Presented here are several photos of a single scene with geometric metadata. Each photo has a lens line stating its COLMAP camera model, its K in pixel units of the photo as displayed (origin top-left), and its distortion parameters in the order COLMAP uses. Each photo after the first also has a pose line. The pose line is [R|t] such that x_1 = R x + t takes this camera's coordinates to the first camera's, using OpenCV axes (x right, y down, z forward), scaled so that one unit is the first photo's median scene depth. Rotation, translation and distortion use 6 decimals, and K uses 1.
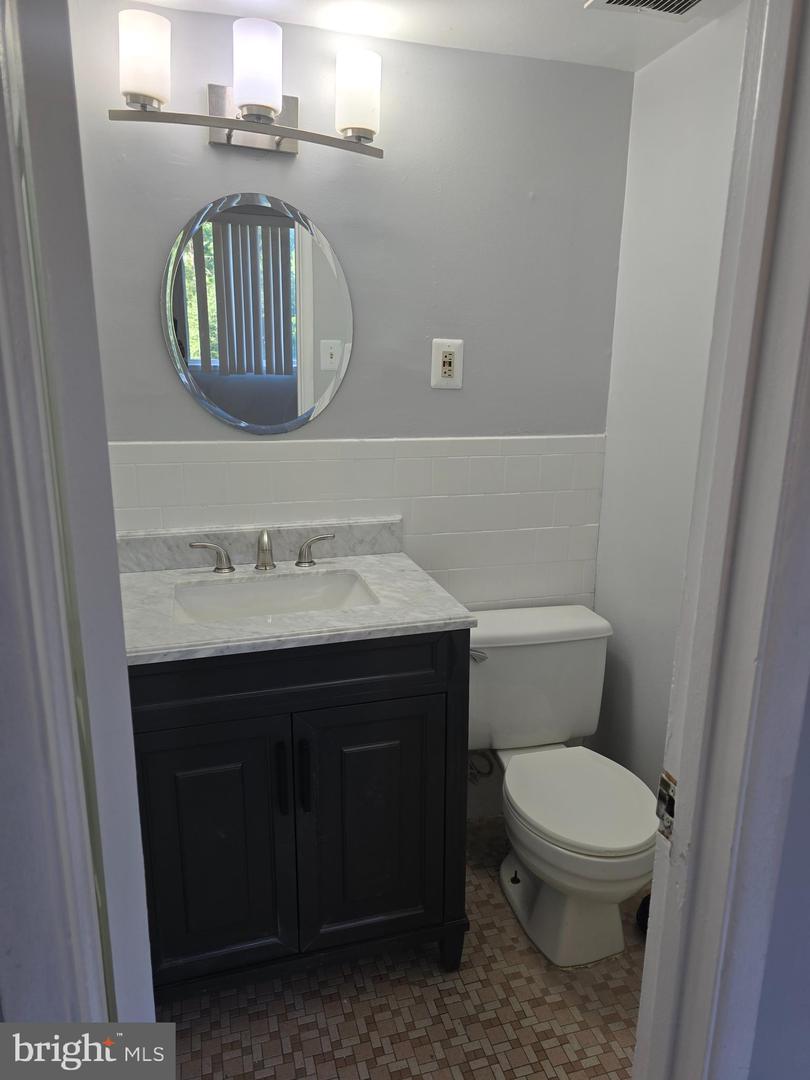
lens RADIAL K [[730.3, 0, 410.1], [0, 730.3, 542.2], [0, 0, 1]] dist [0.053782, -0.049488]
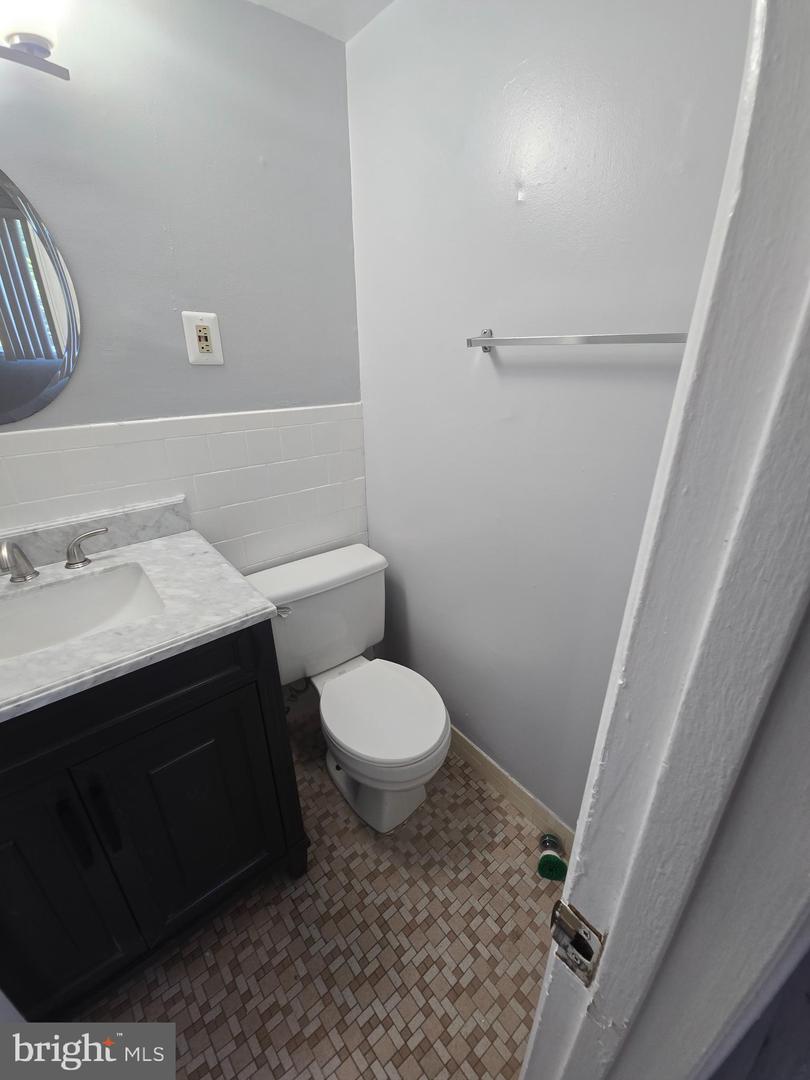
lens RADIAL K [[439.0, 0, 411.8], [0, 439.0, 536.5], [0, 0, 1]] dist [0.006259, -0.005611]
pose [[0.915103, -0.167755, 0.366667, 0.049730], [0.105810, 0.977385, 0.183091, -0.065231], [-0.389089, -0.128750, 0.912158, 0.336593]]
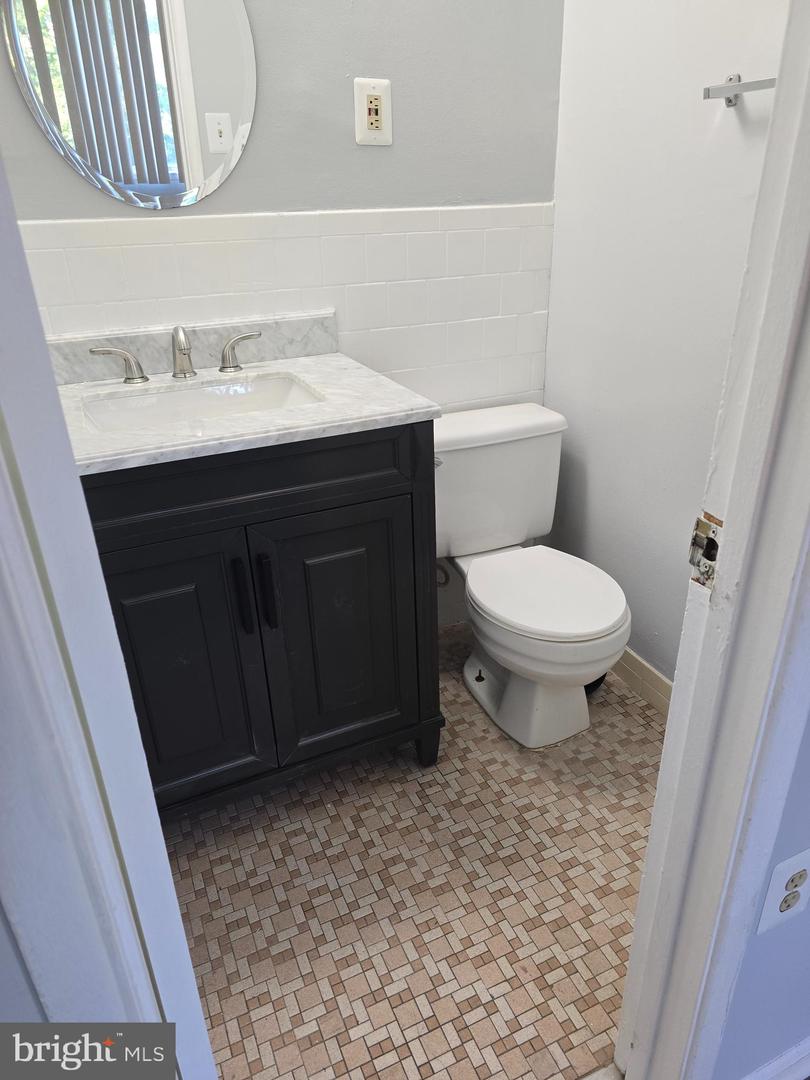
lens RADIAL K [[730.3, 0, 411.8], [0, 730.3, 548.5], [0, 0, 1]] dist [0.053782, -0.049488]
pose [[0.989148, -0.093995, 0.112921, -0.051237], [0.067559, 0.973488, 0.218534, 0.063468], [-0.130468, -0.208533, 0.969274, 0.082498]]
